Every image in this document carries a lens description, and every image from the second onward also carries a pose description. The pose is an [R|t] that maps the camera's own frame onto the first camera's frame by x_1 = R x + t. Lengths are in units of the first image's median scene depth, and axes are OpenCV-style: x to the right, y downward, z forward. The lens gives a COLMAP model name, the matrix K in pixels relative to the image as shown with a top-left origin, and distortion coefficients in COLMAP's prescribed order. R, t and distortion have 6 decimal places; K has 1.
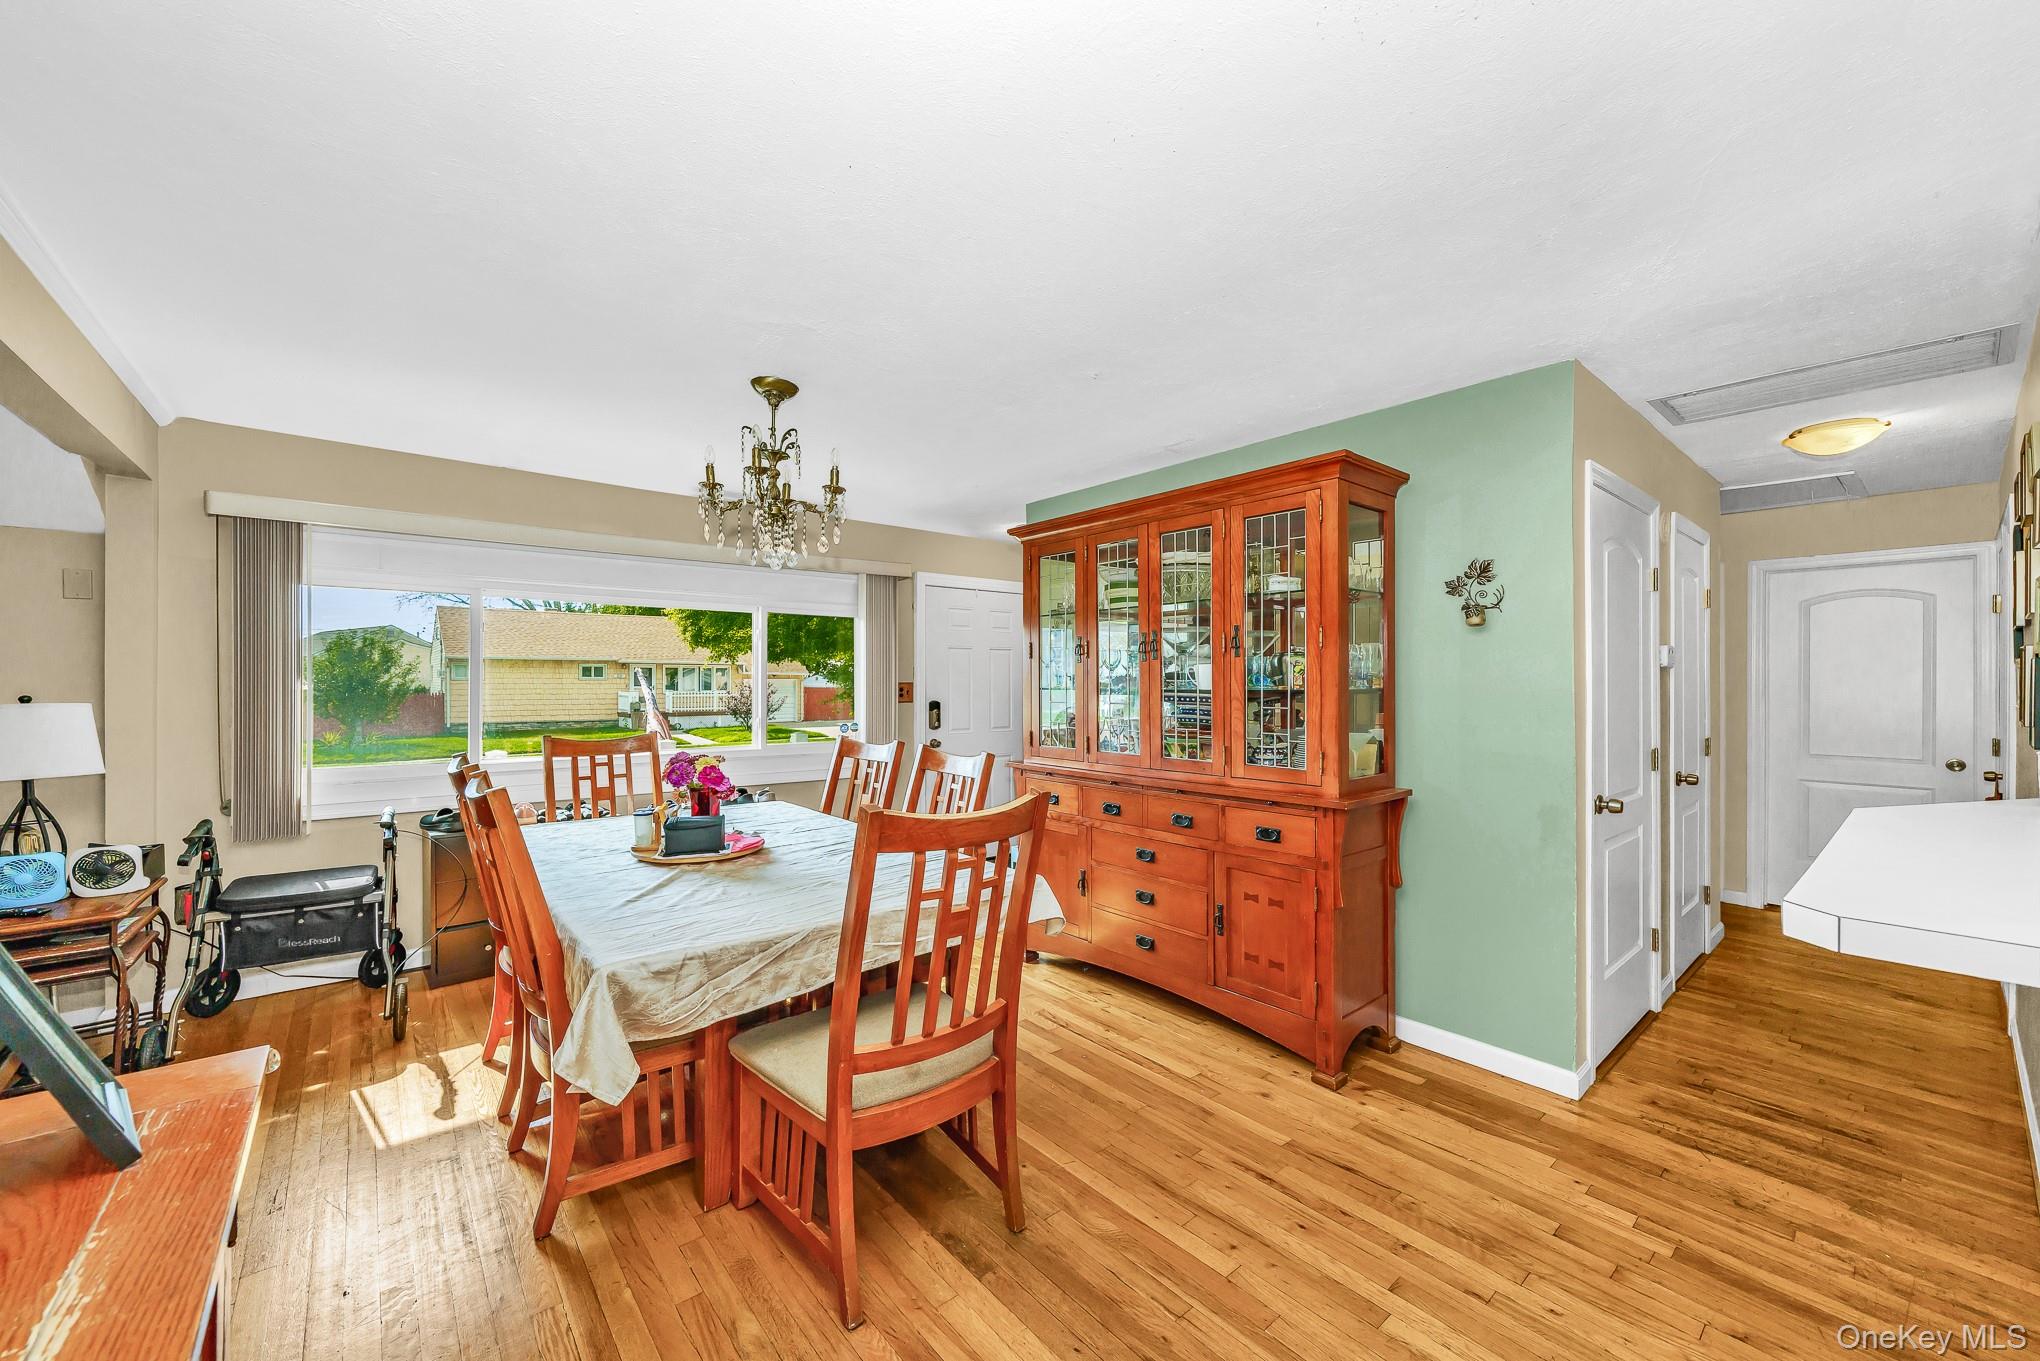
lens RADIAL K [[734.6, 0, 906.8], [0, 734.6, 677.1], [0, 0, 1]] dist [-0.000072, -0.000024]
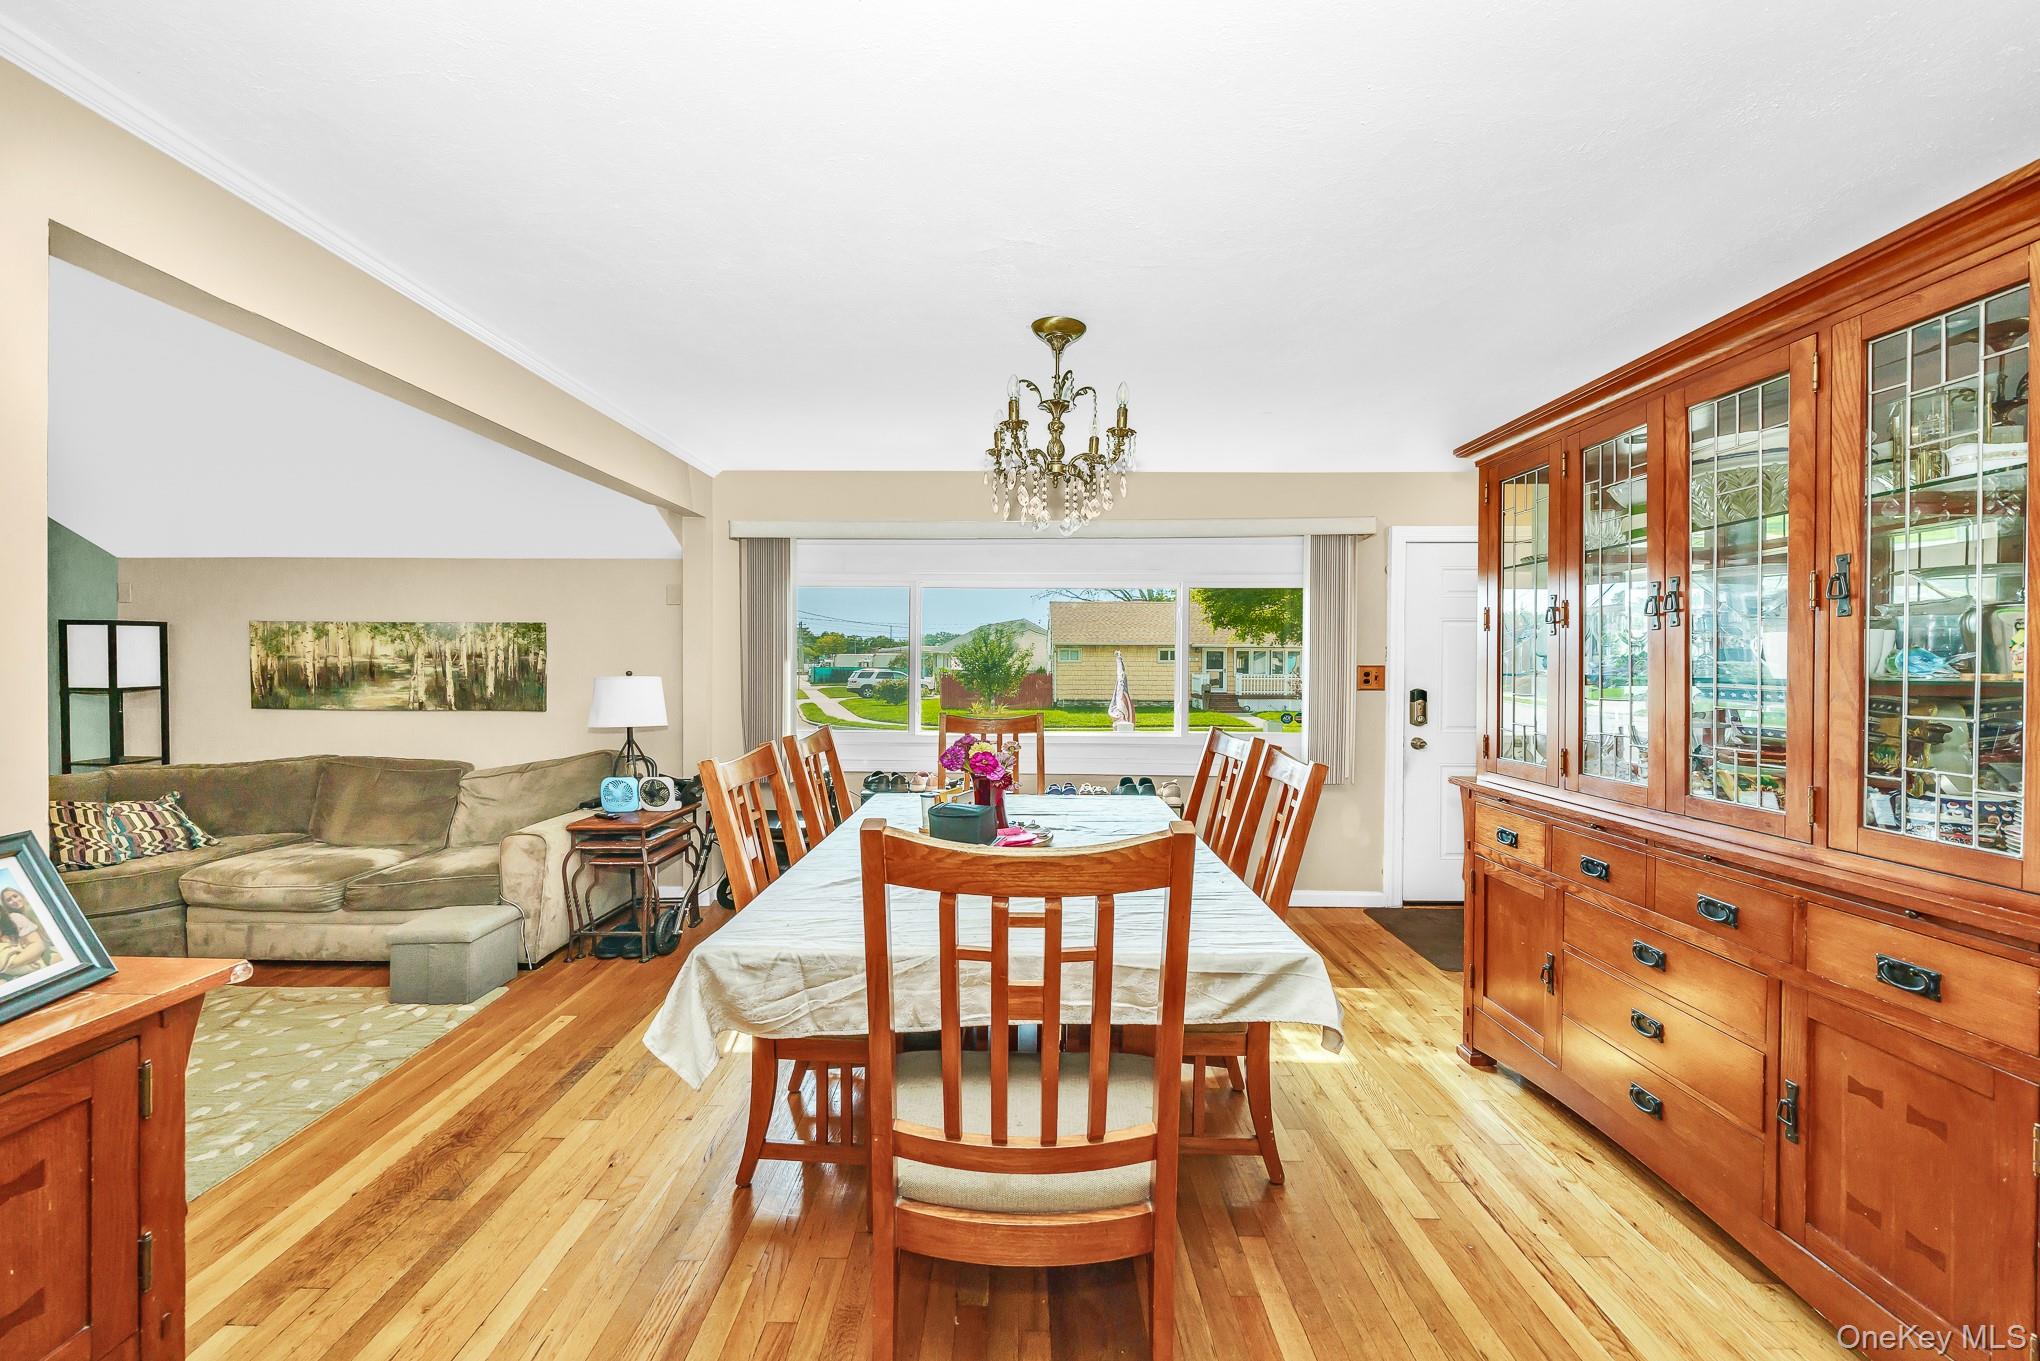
lens RADIAL K [[715.0, 0, 1038.9], [0, 715.0, 666.0], [0, 0, 1]] dist [-0.002247, -0.000055]
pose [[0.813418, 0.005729, -0.581652, 0.274326], [-0.001341, 0.999967, 0.007975, 0.003696], [0.581679, -0.005707, 0.813399, 0.258310]]
